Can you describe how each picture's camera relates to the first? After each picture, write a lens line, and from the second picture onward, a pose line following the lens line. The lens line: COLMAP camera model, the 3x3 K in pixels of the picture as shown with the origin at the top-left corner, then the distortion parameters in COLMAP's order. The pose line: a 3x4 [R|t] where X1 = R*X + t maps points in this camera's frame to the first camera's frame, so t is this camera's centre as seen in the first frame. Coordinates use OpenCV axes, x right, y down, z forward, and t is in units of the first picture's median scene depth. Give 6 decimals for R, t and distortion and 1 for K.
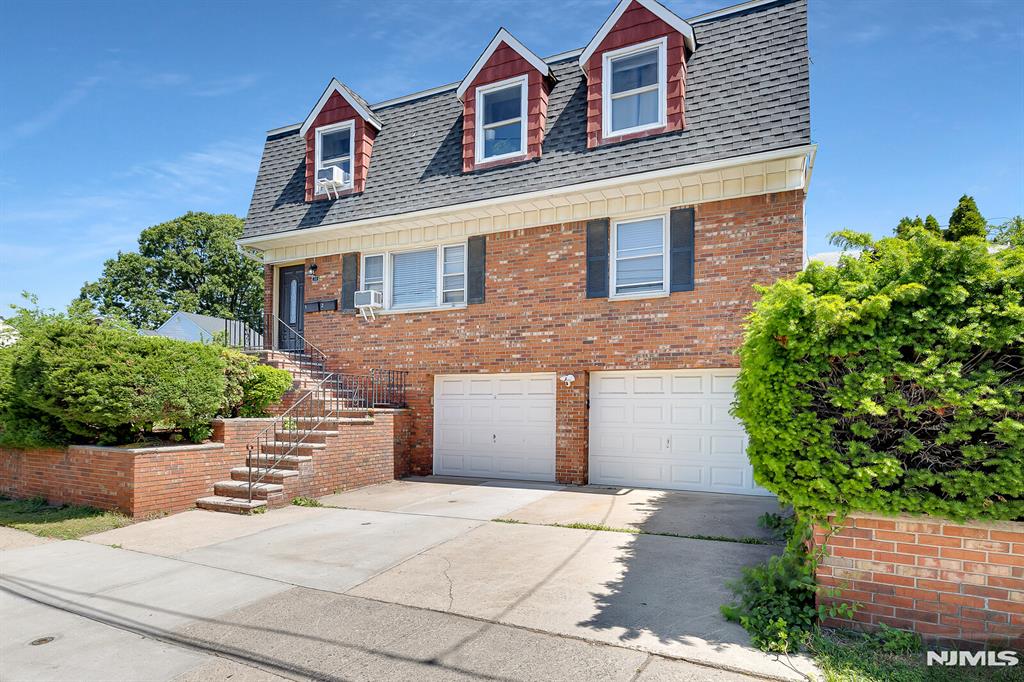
lens RADIAL K [[440.4, 0, 517.9], [0, 440.4, 403.5], [0, 0, 1]] dist [0.011745, 0.000064]
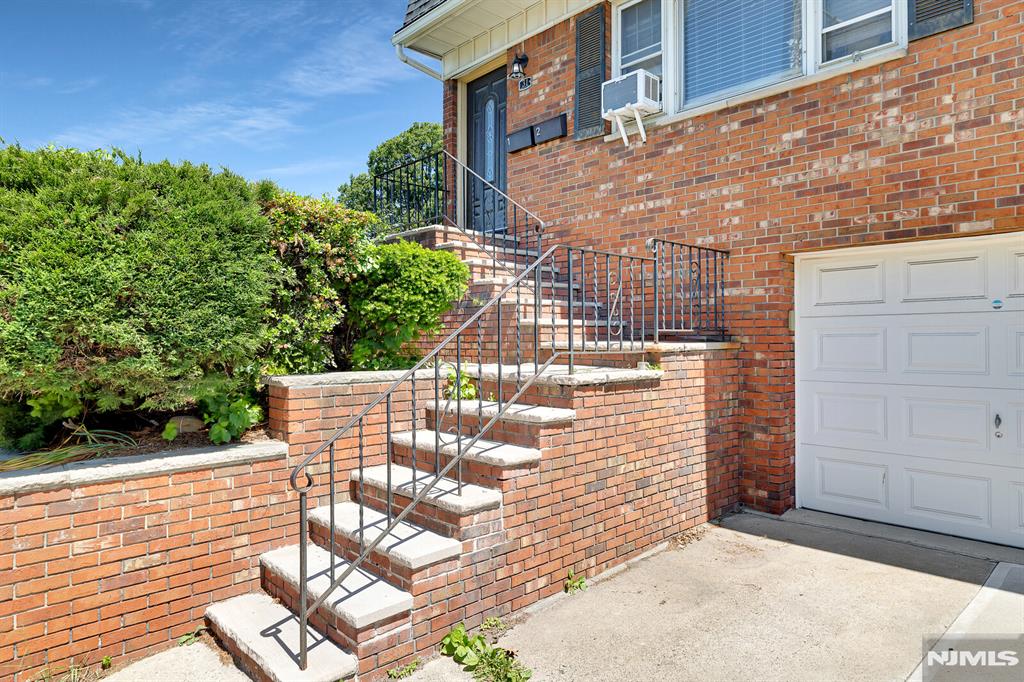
lens RADIAL K [[611.2, 0, 513.3], [0, 611.2, 339.4], [0, 0, 1]] dist [-0.008642, -0.000080]
pose [[0.885861, -0.012644, -0.463779, -0.173049], [0.018210, 0.999806, 0.007525, 0.001706], [0.463594, -0.015111, 0.885919, 0.425017]]
